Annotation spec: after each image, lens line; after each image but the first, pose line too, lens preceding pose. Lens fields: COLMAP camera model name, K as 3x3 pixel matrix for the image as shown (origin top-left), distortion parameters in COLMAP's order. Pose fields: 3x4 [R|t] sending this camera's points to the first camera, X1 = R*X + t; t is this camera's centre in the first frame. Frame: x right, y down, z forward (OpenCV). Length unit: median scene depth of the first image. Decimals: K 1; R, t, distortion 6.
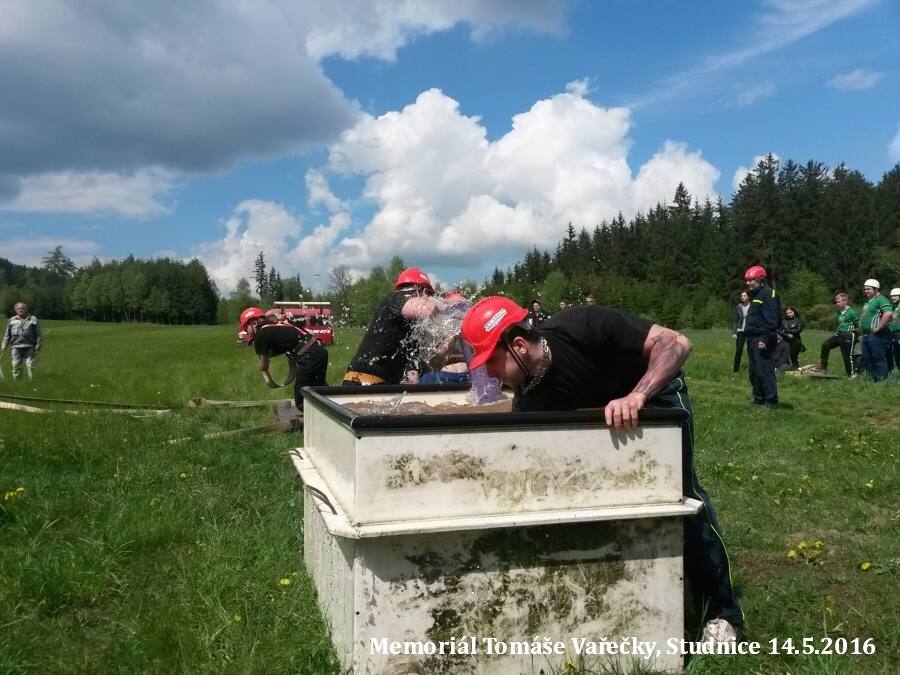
lens RADIAL K [[753.8, 0, 450.0], [0, 753.8, 337.5], [0, 0, 1]] dist [0.084255, -0.119032]
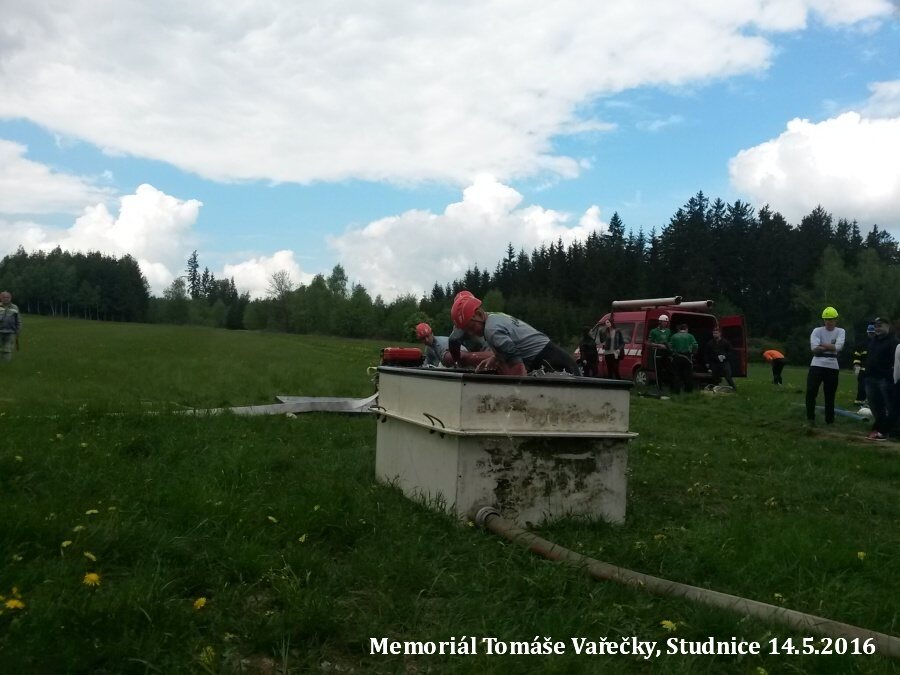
lens RADIAL K [[753.8, 0, 450.0], [0, 753.8, 337.5], [0, 0, 1]] dist [0.084255, -0.119032]
pose [[0.994732, 0.055717, 0.086042, -0.309291], [-0.054157, 0.998325, -0.020363, 0.052254], [-0.087032, 0.015596, 0.996083, -0.832474]]
